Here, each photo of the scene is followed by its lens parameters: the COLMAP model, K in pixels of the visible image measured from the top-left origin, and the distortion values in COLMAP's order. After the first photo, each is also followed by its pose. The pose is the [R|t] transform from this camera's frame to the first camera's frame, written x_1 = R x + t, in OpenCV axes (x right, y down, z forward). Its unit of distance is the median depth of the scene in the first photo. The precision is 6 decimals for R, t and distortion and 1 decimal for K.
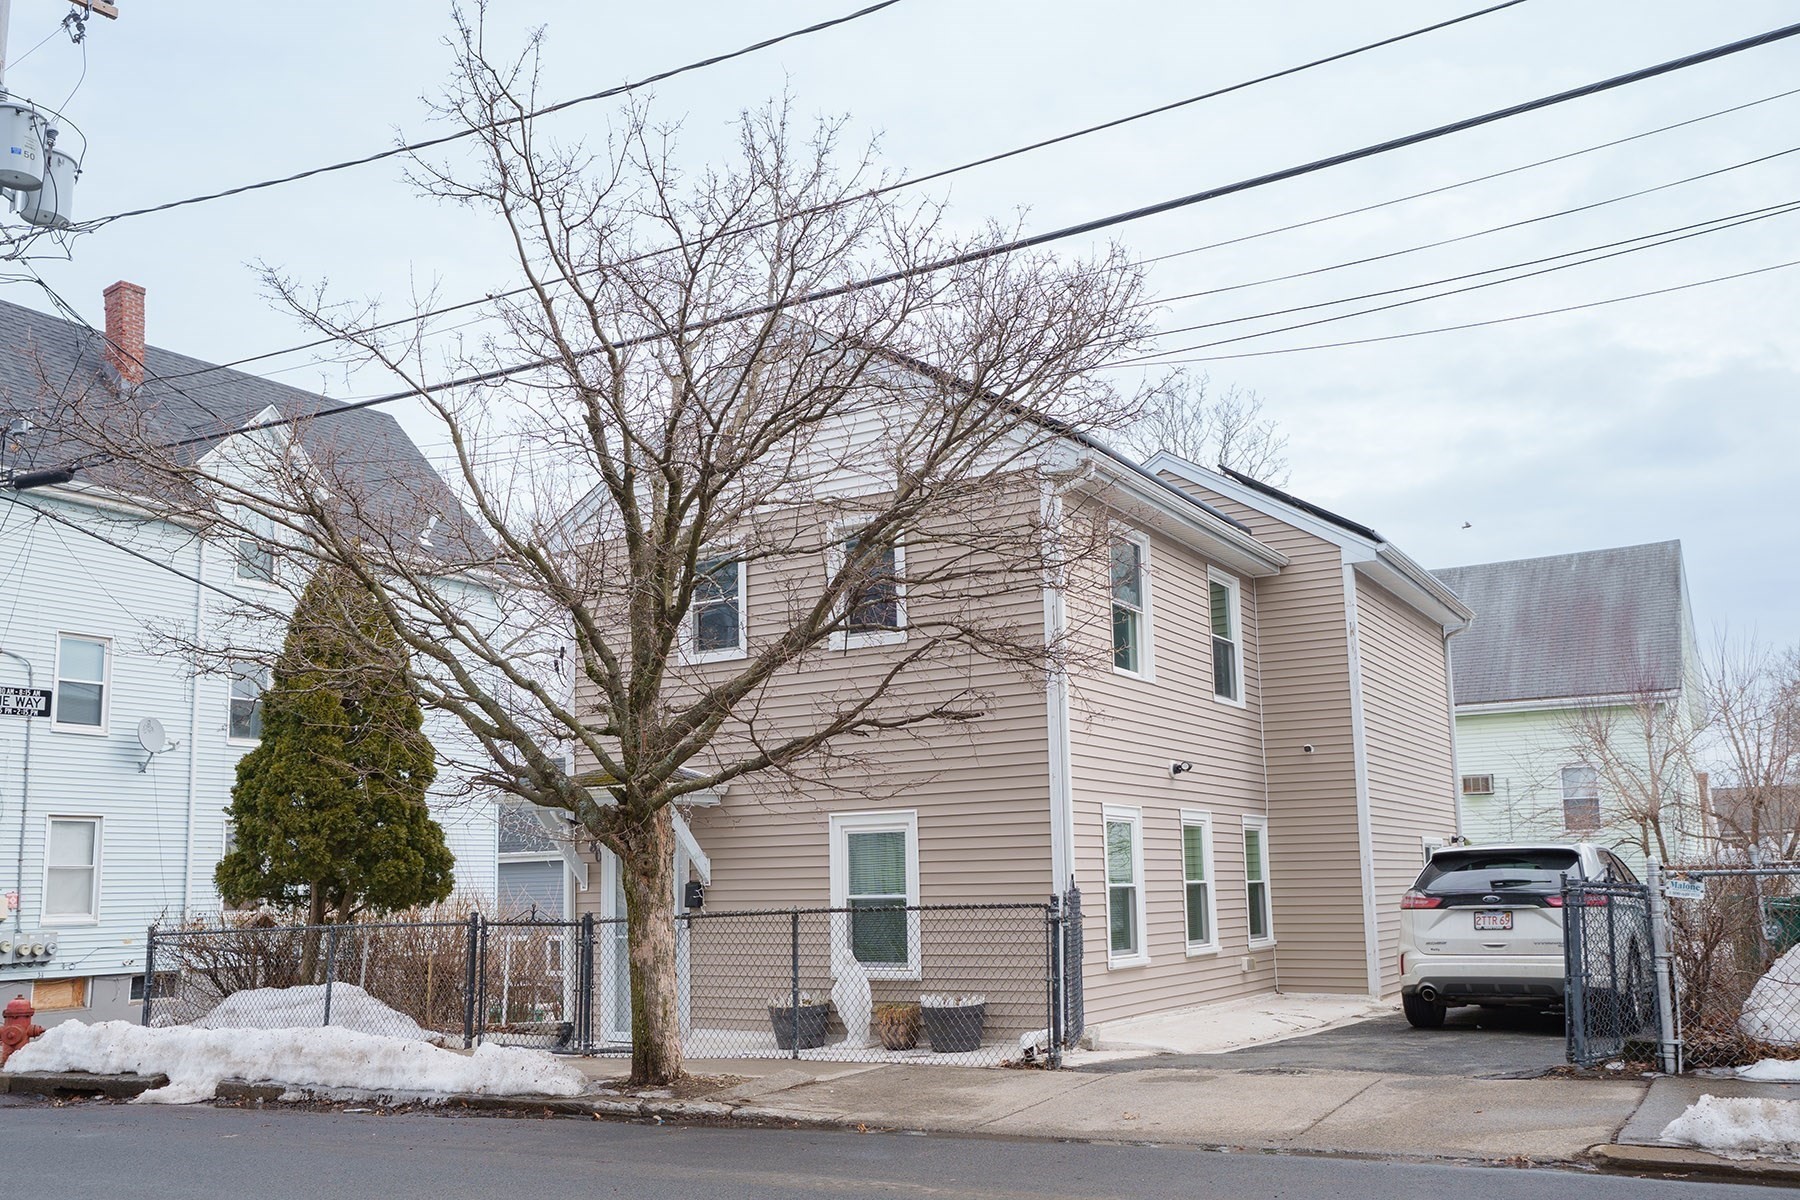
lens RADIAL K [[1622.0, 0, 900.0], [0, 1622.0, 600.0], [0, 0, 1]] dist [0.011532, 0.020844]
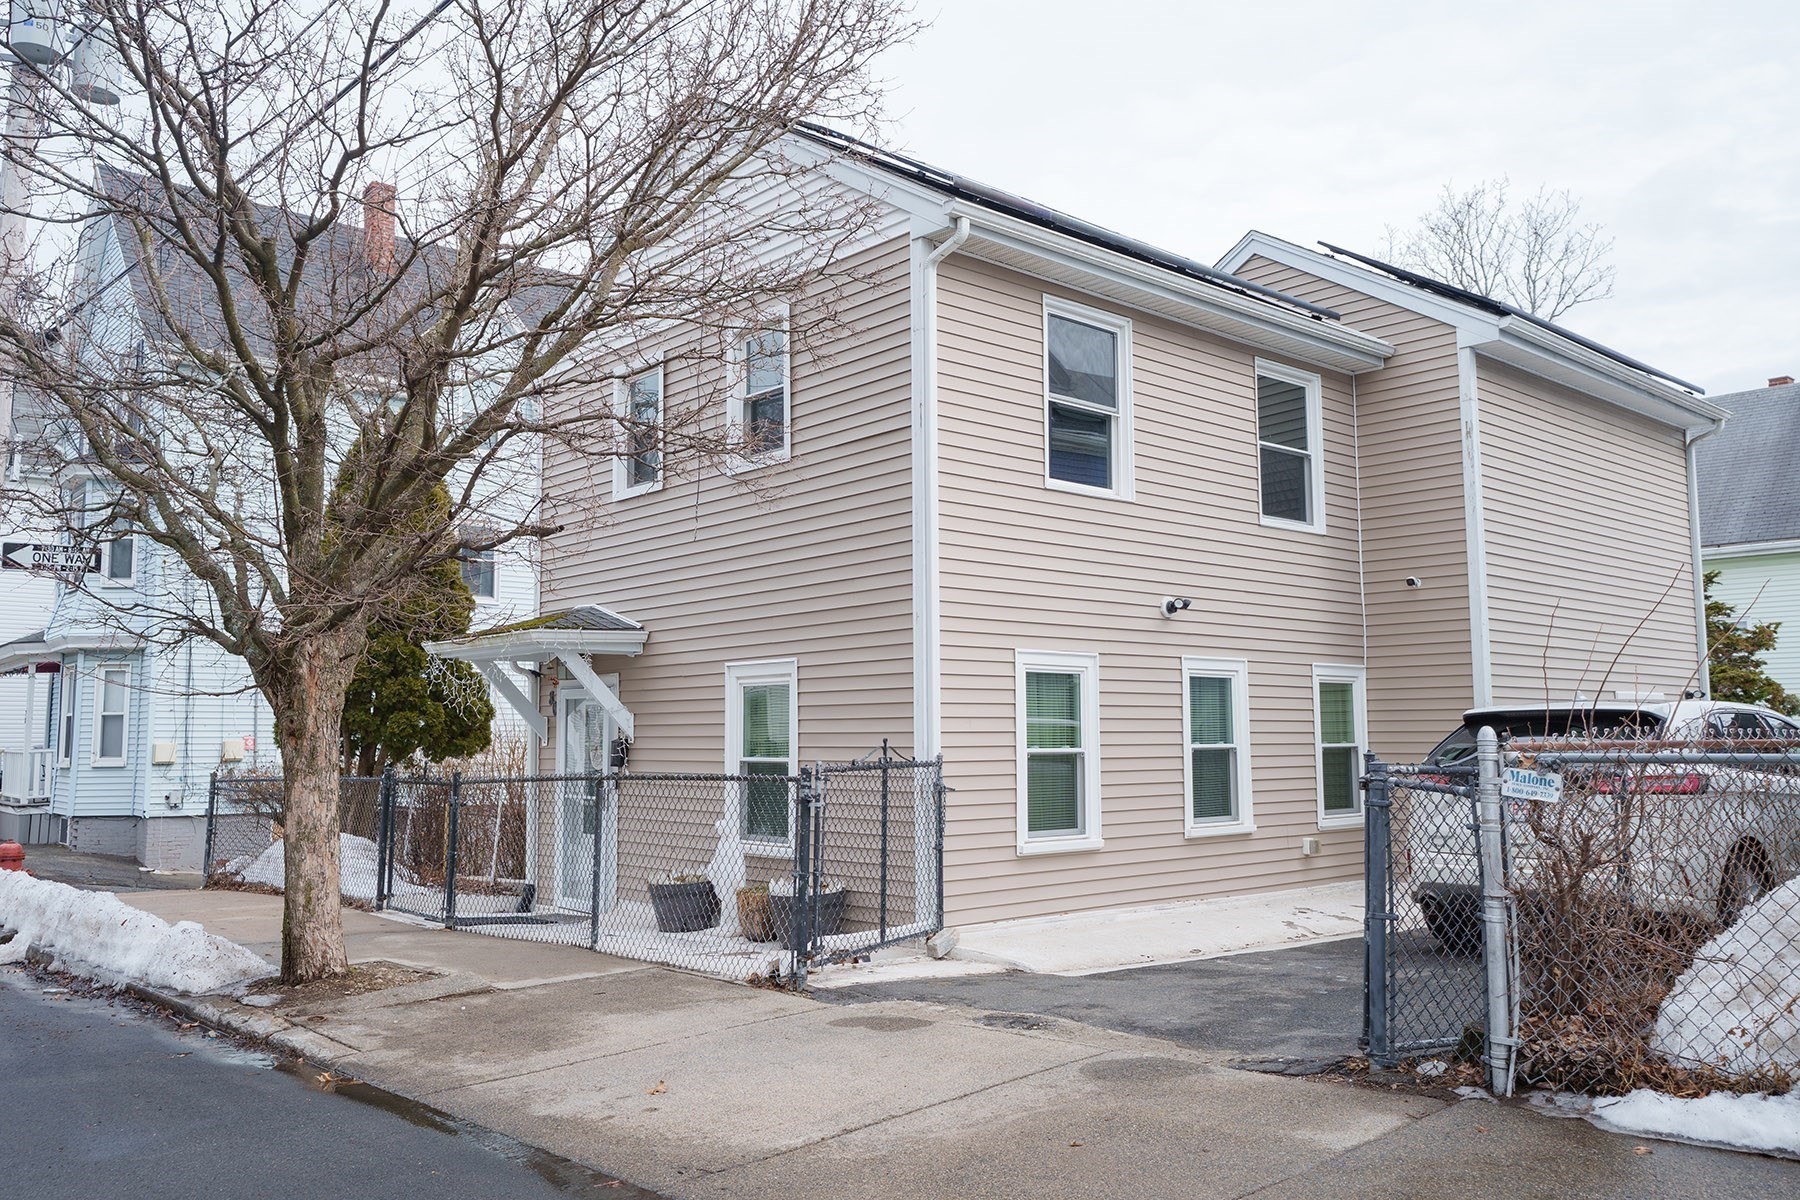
lens RADIAL K [[1464.4, 0, 902.6], [0, 1464.4, 562.9], [0, 0, 1]] dist [0.023311, 0.004807]
pose [[0.953268, -0.022986, -0.301250, 0.267292], [0.041182, 0.997681, 0.054188, 0.037706], [0.299306, -0.064062, 0.952004, 0.271822]]
